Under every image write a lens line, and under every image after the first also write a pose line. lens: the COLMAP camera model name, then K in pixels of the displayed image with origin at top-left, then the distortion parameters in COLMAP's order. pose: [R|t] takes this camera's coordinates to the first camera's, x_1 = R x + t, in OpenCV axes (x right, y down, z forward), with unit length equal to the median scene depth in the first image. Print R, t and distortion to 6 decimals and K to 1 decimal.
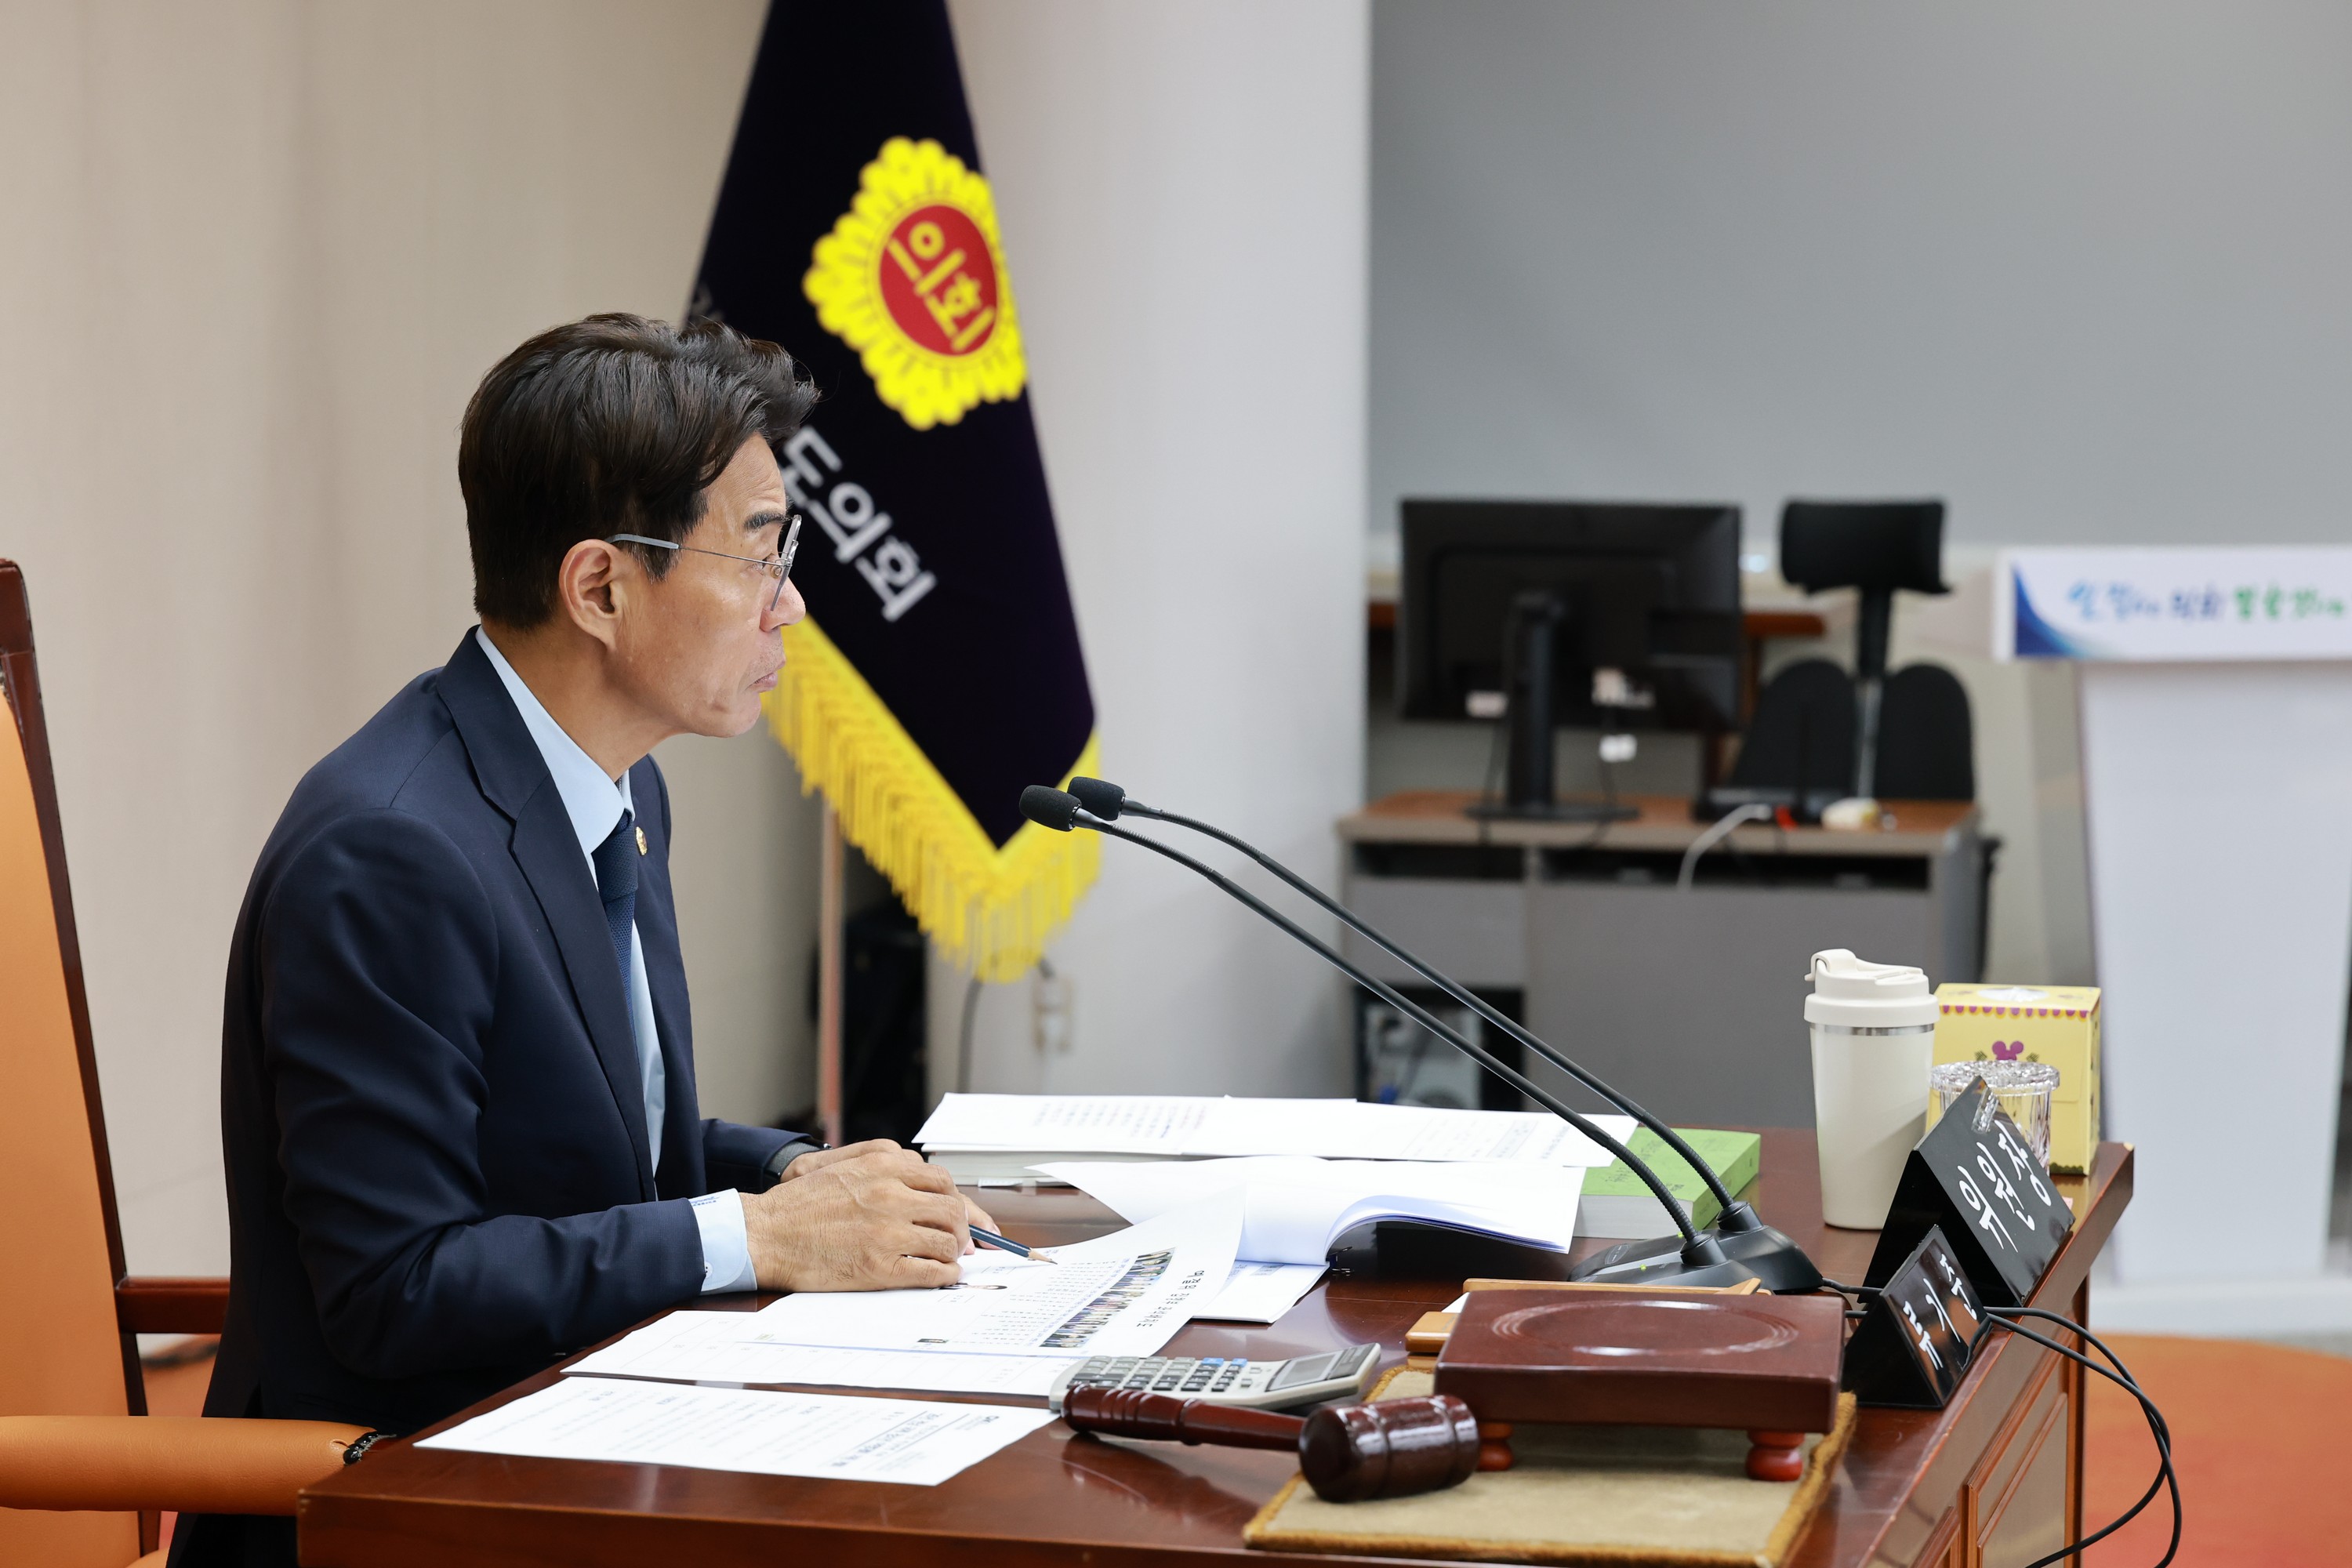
lens RADIAL K [[6020.0, 0, 1176.0], [0, 6020.0, 784.0], [0, 0, 1]] dist [0.026661, 0.080318]
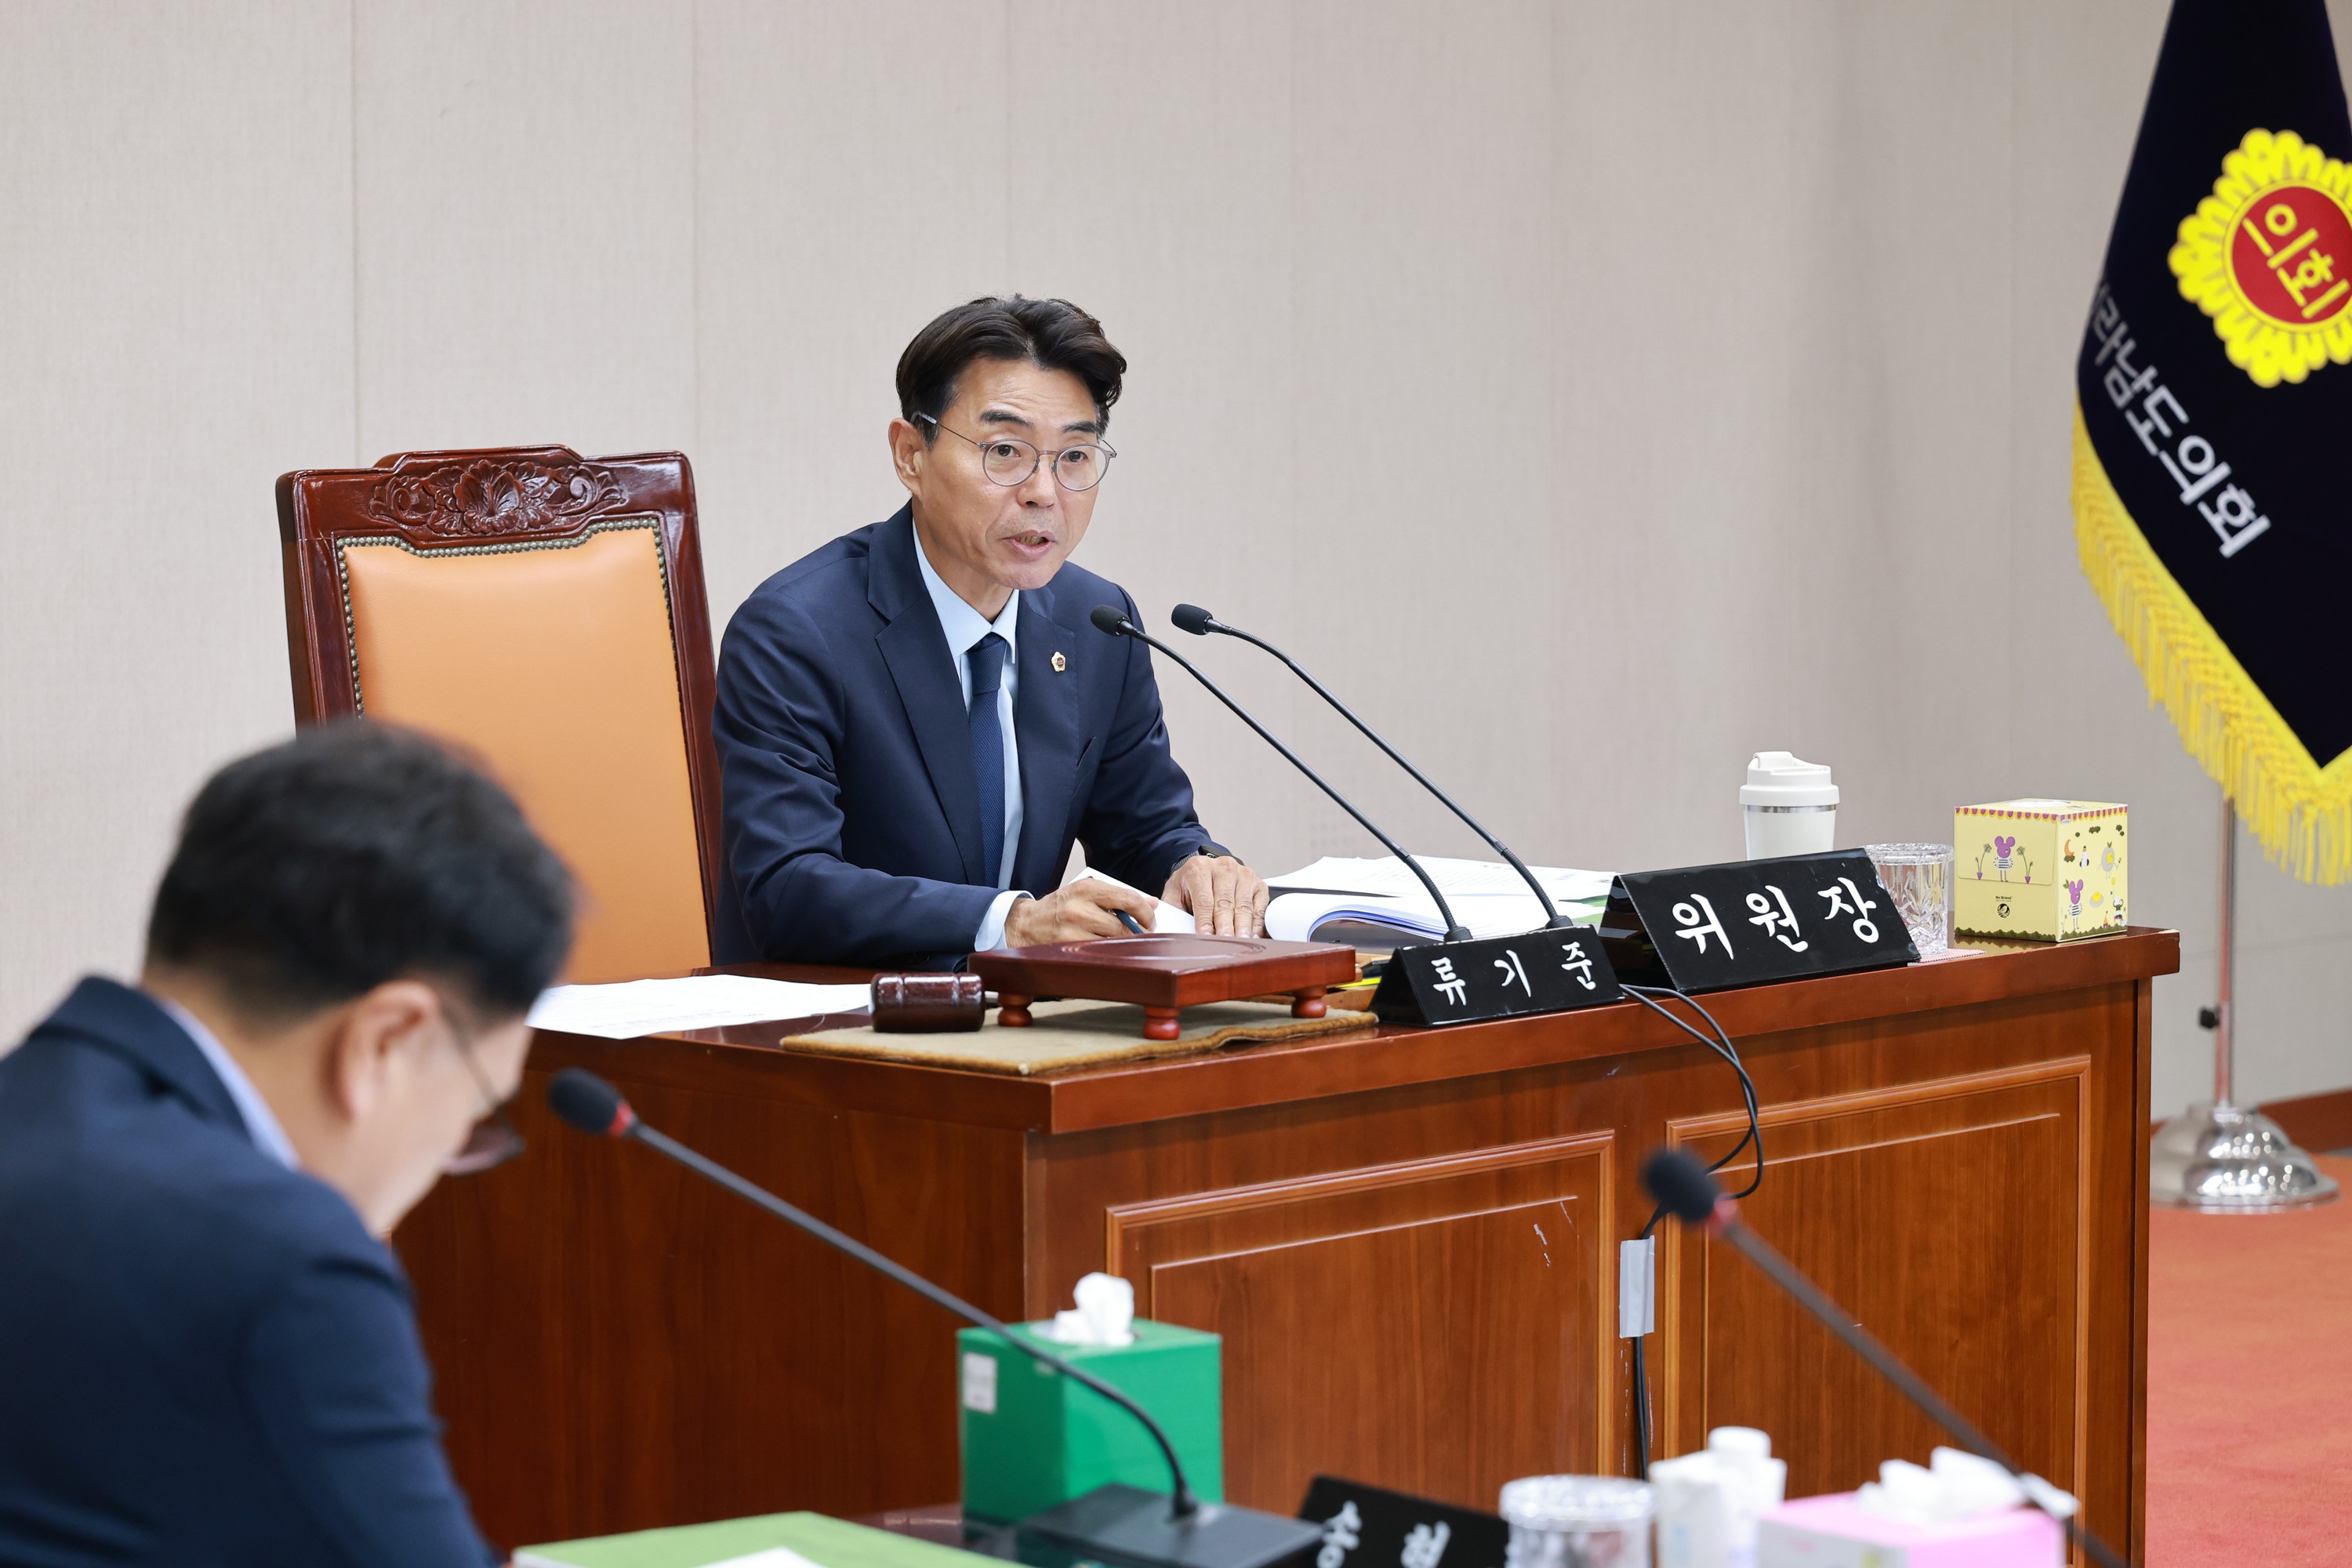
lens RADIAL K [[6844.2, 0, 1176.0], [0, 6844.2, 784.0], [0, 0, 1]] dist [0.041079, -0.048663]
pose [[0.879679, 0.038875, -0.473976, 0.387612], [-0.042648, 0.999086, 0.002789, 0.019877], [0.473652, 0.017761, 0.880533, -0.218852]]
